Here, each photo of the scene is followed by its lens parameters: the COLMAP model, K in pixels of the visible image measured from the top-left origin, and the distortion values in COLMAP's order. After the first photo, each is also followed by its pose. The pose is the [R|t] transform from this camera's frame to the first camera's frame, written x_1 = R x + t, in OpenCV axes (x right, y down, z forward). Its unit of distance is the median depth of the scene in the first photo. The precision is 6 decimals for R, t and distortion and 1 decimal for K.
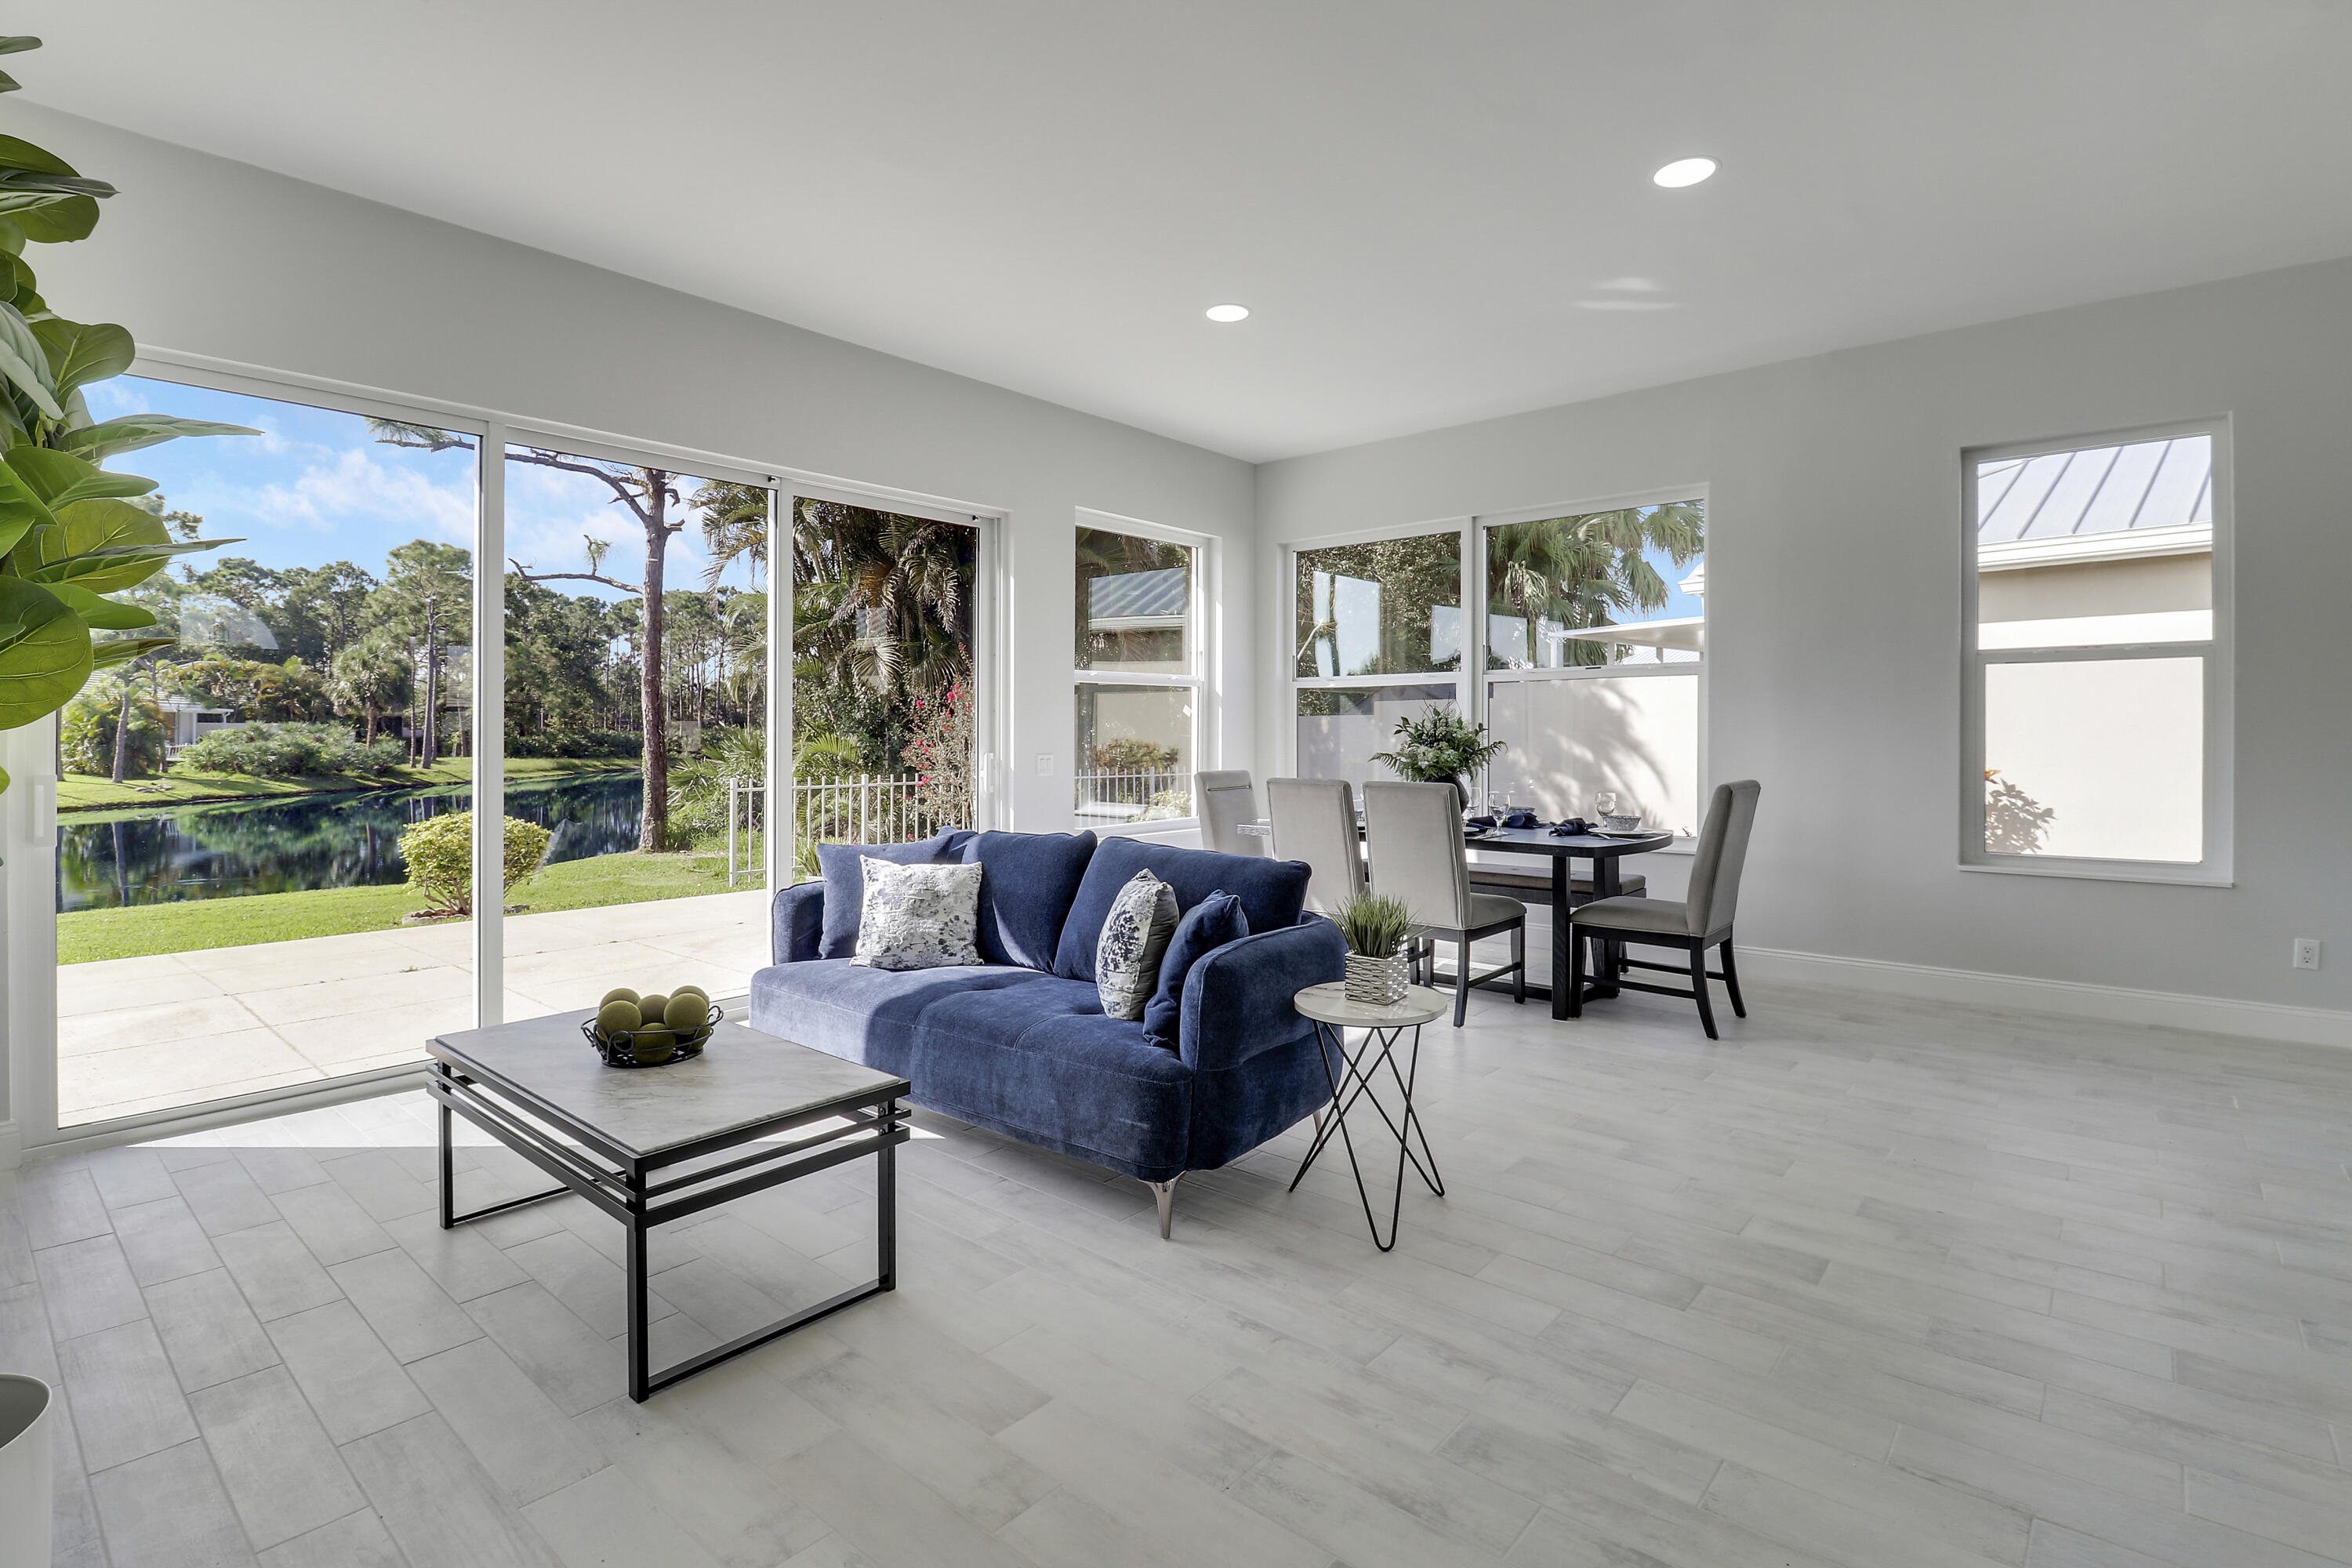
lens RADIAL K [[1100.1, 0, 1153.4], [0, 1100.1, 714.4], [0, 0, 1]] dist [0.019830, -0.018688]
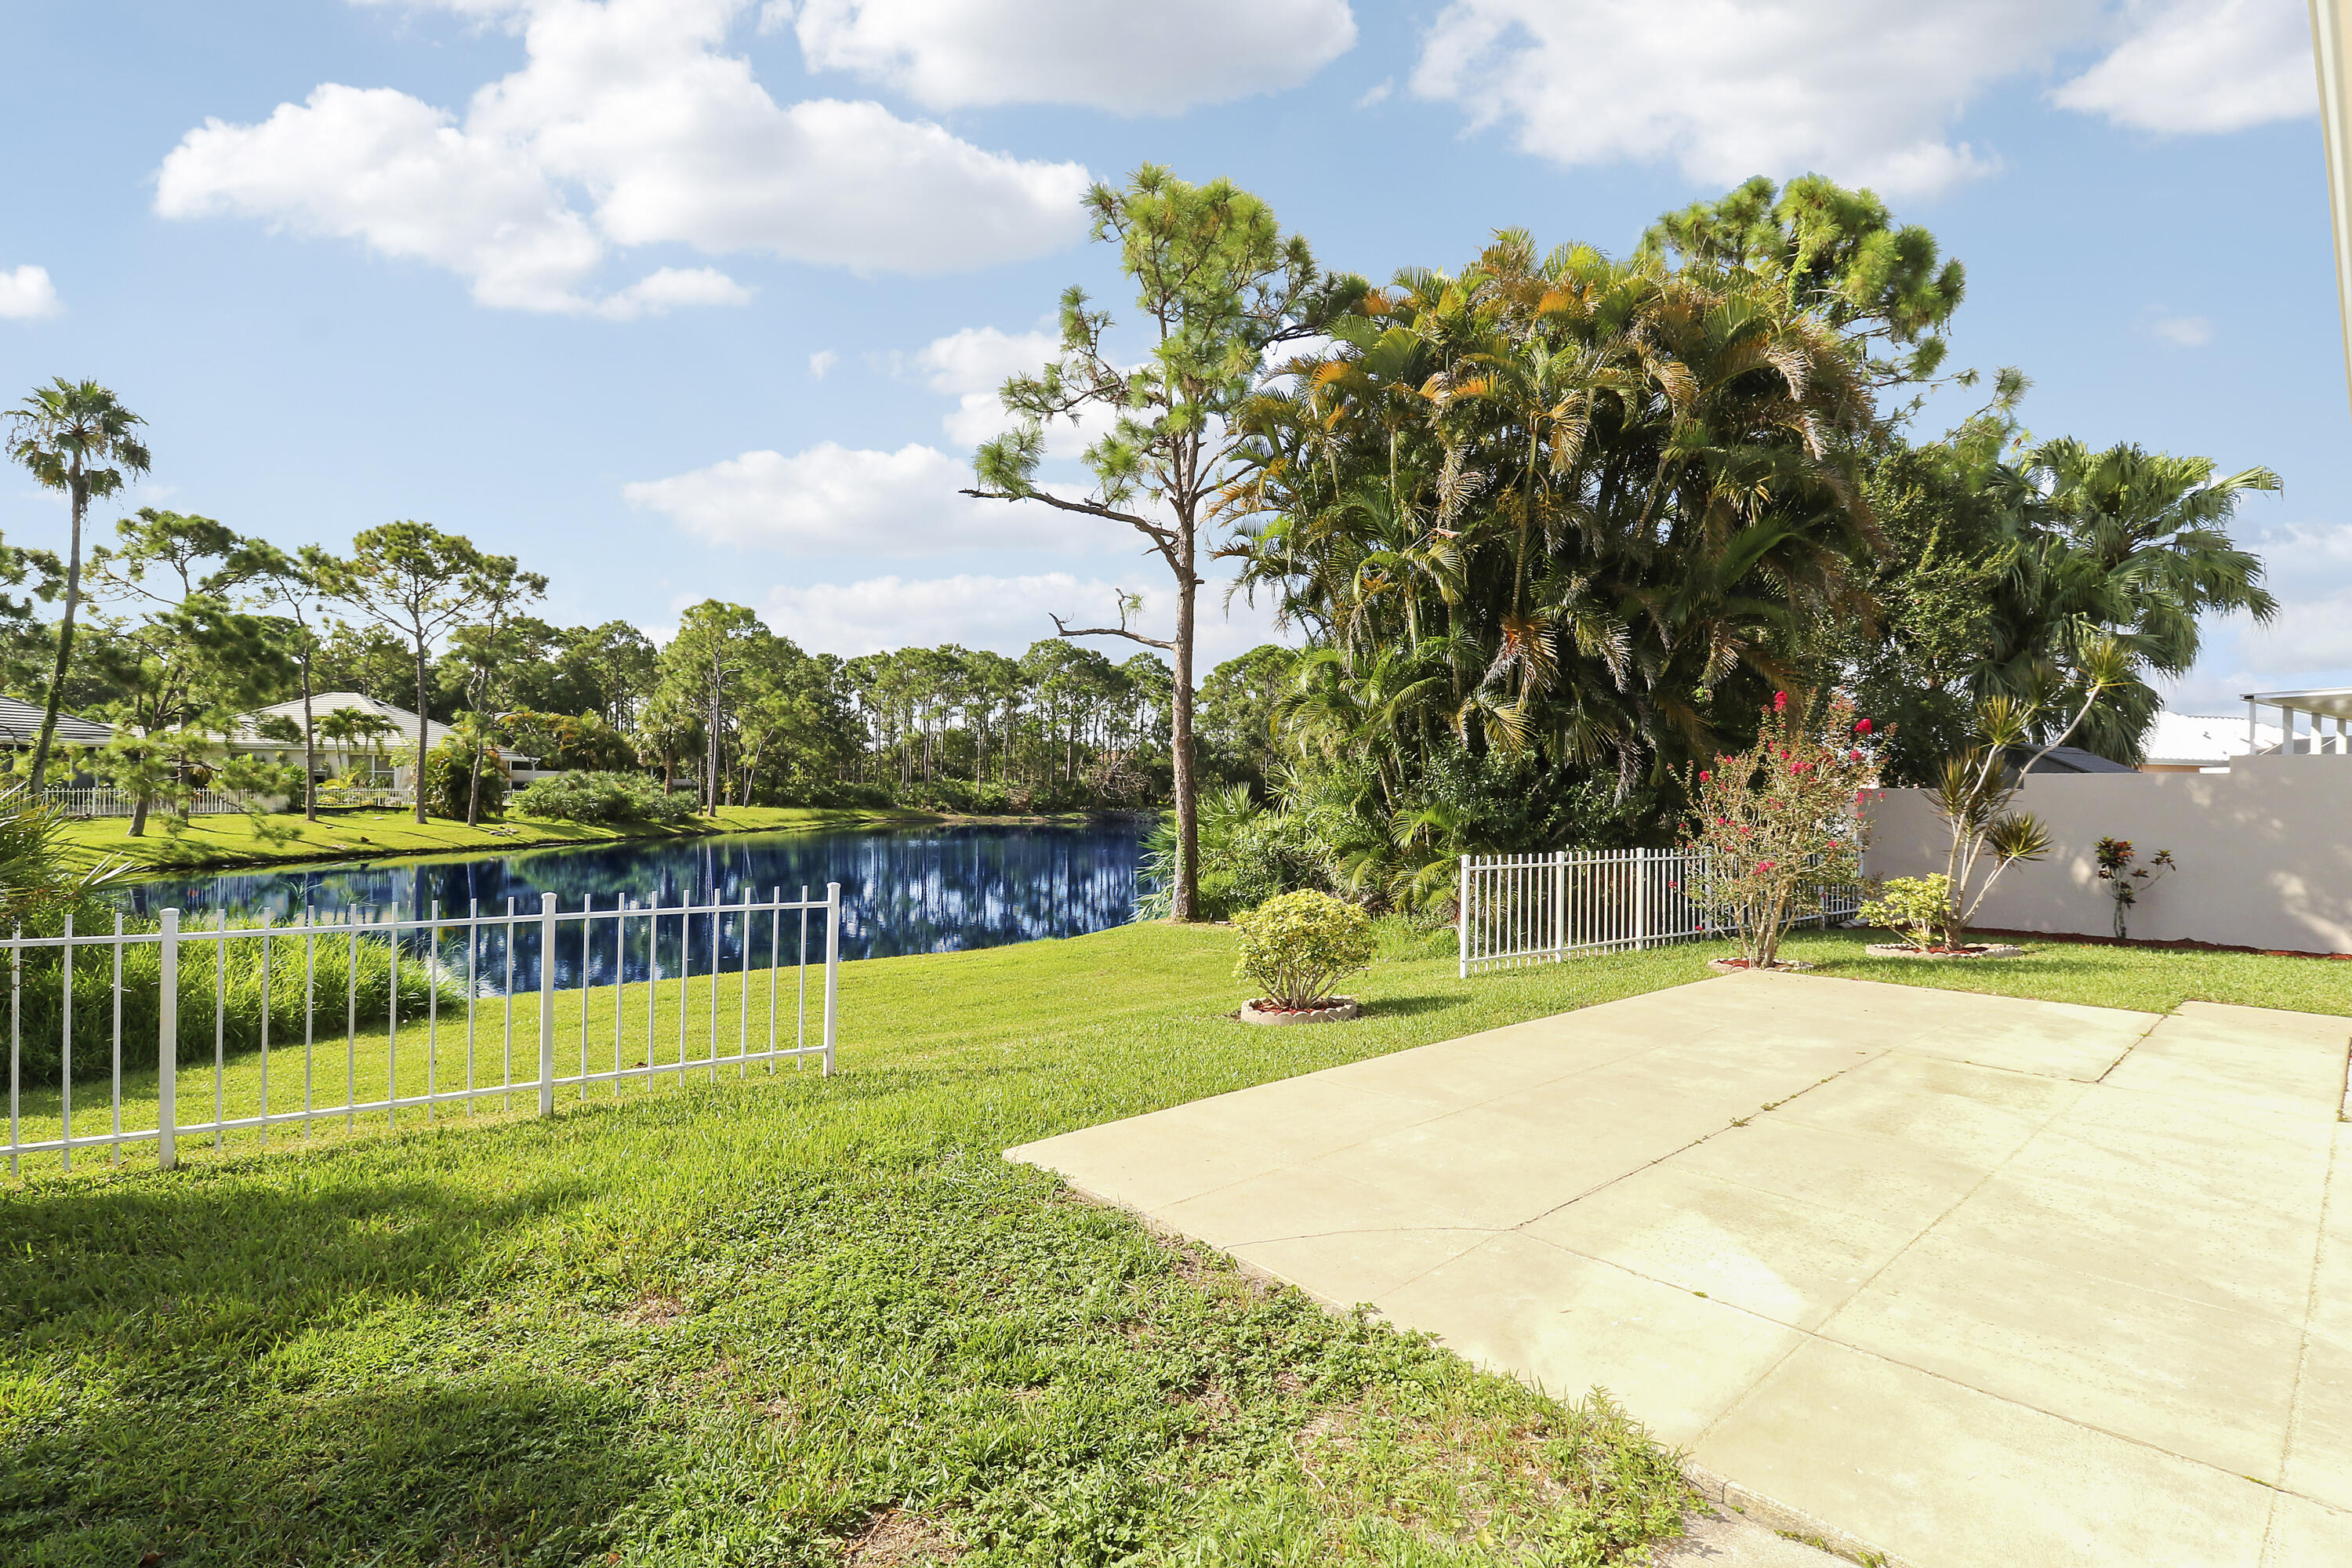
lens RADIAL K [[1115.7, 0, 1171.5], [0, 1115.7, 782.9], [0, 0, 1]] dist [-0.007719, -0.006332]
pose [[0.991092, 0.015760, -0.132246, -0.108722], [-0.014370, 0.999831, 0.011454, -0.002029], [0.132404, -0.009452, 0.991151, 0.017162]]
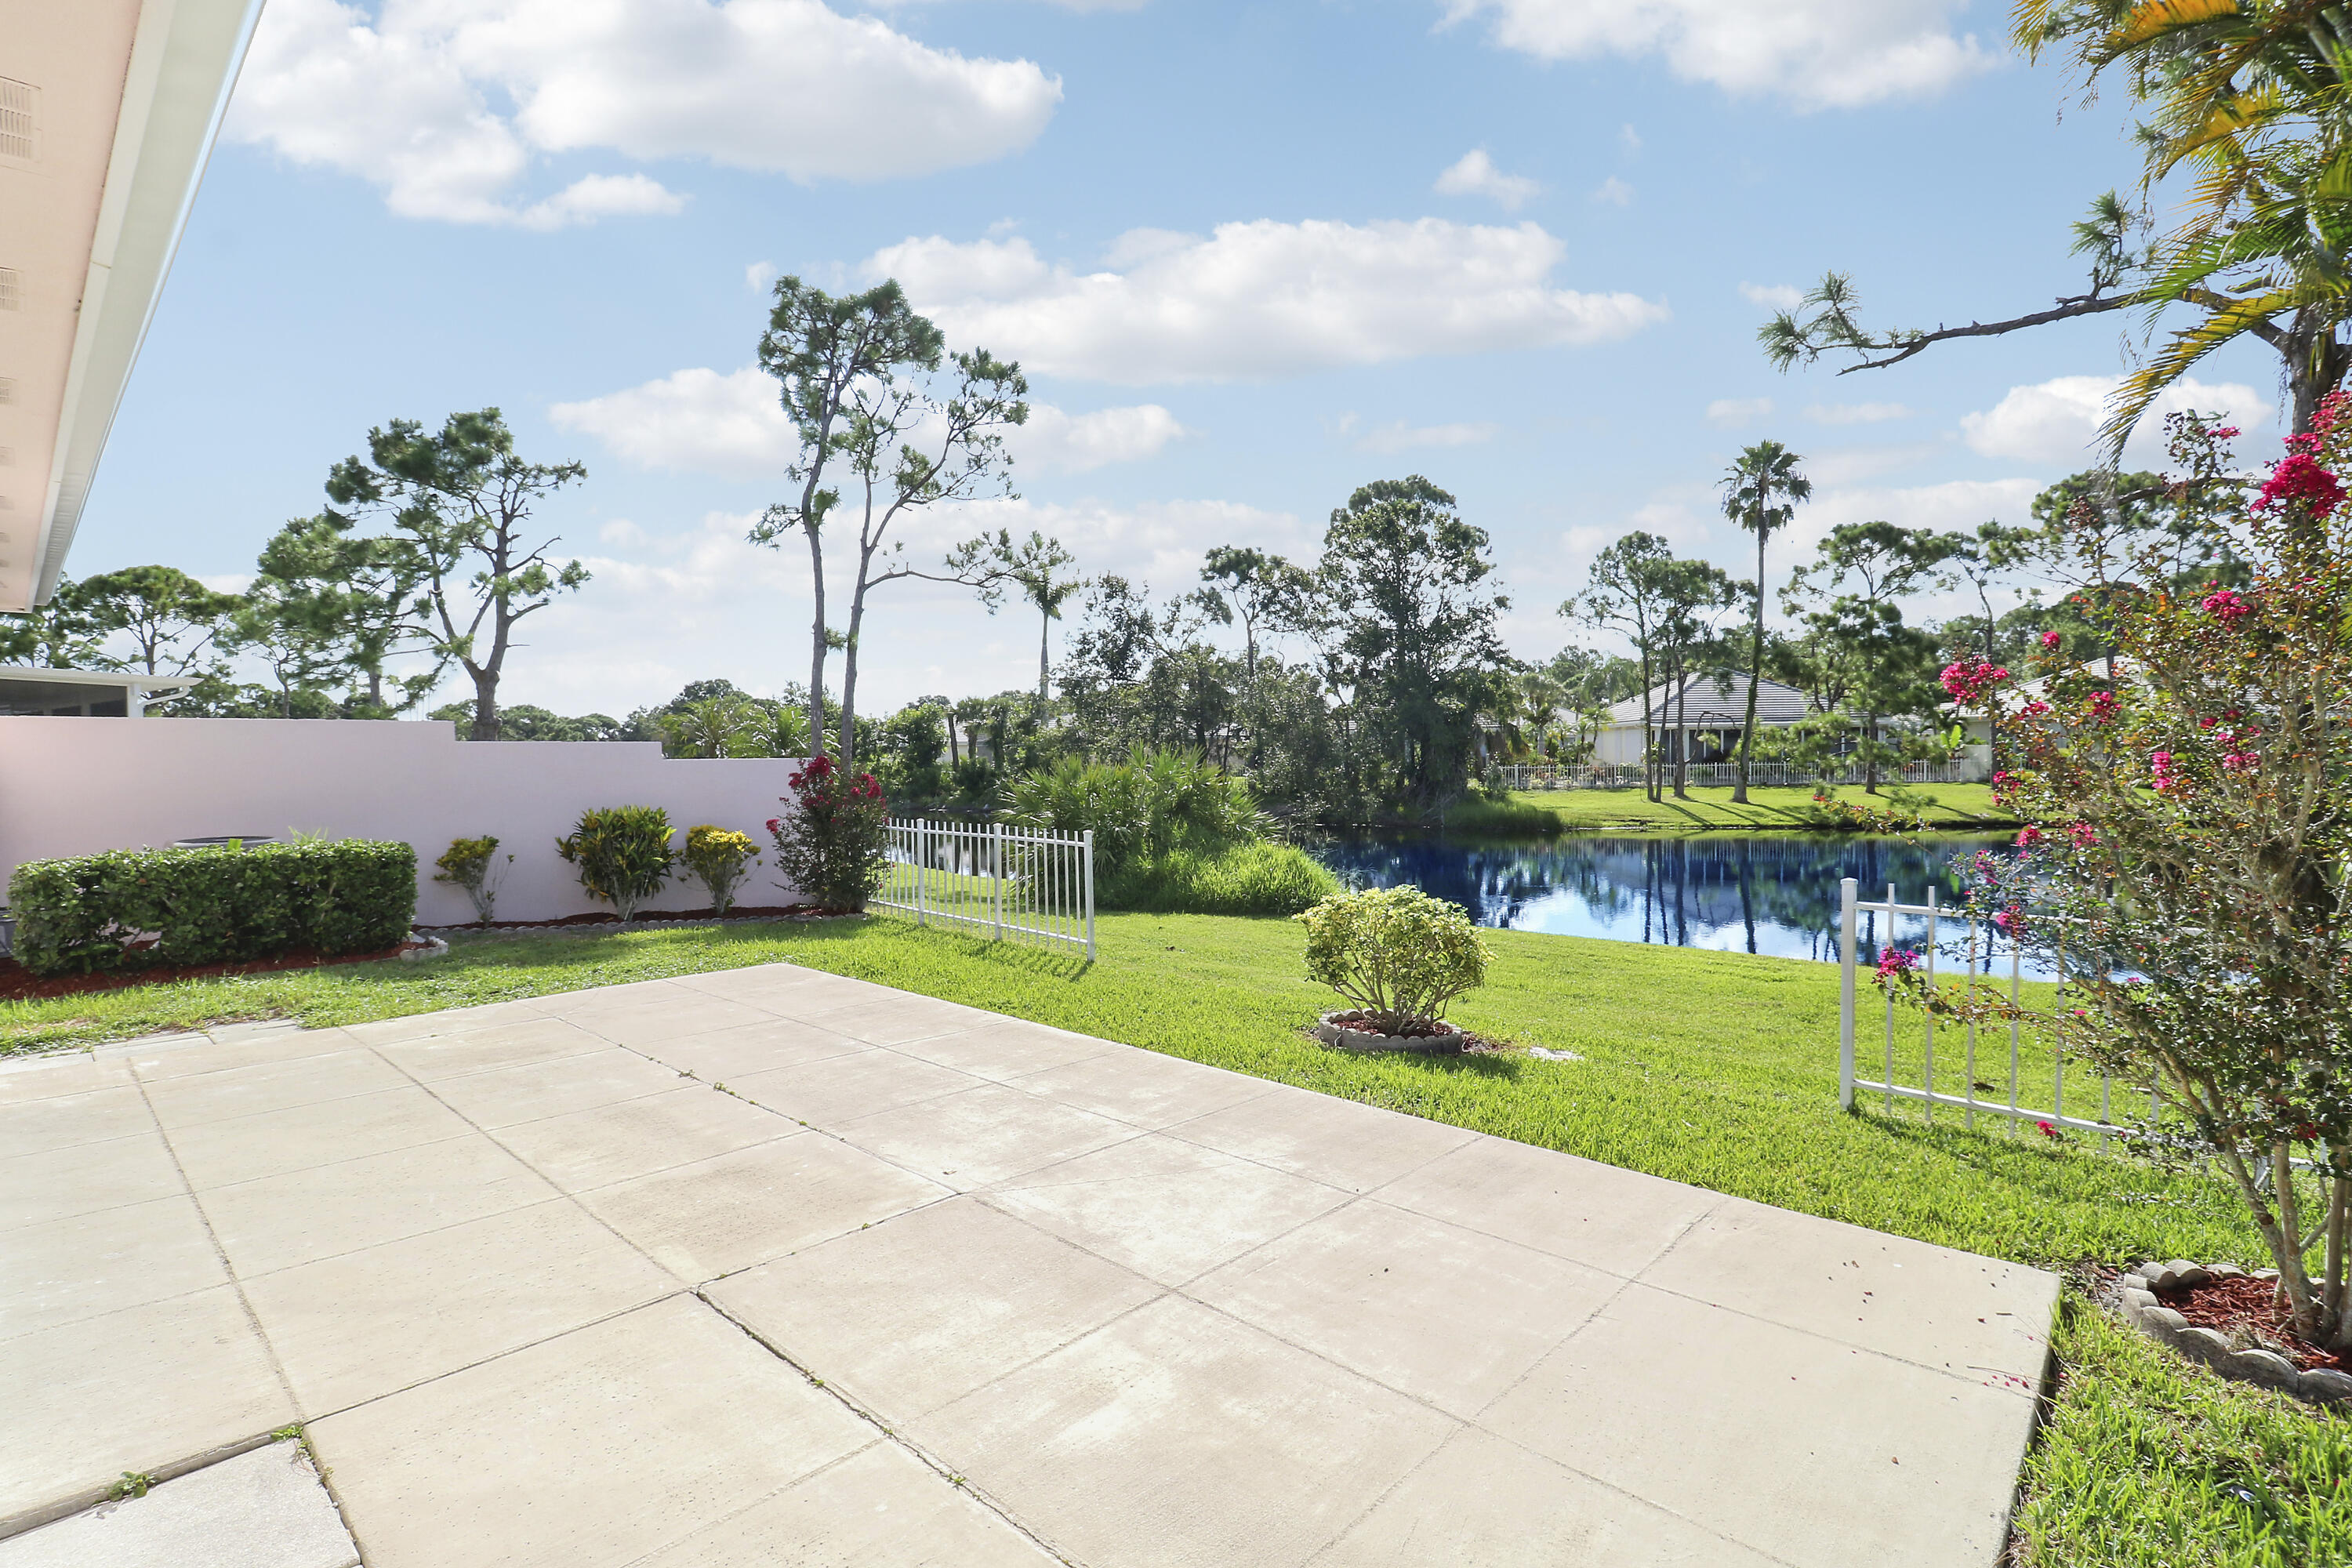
lens RADIAL K [[1115.7, 0, 1180.3], [0, 1115.7, 795.3], [0, 0, 1]] dist [-0.007719, -0.006332]
pose [[-0.024019, 0.036732, -0.999036, 0.021509], [0.031106, 0.998868, 0.035978, -0.000599], [0.999227, -0.030212, -0.025134, 0.159426]]
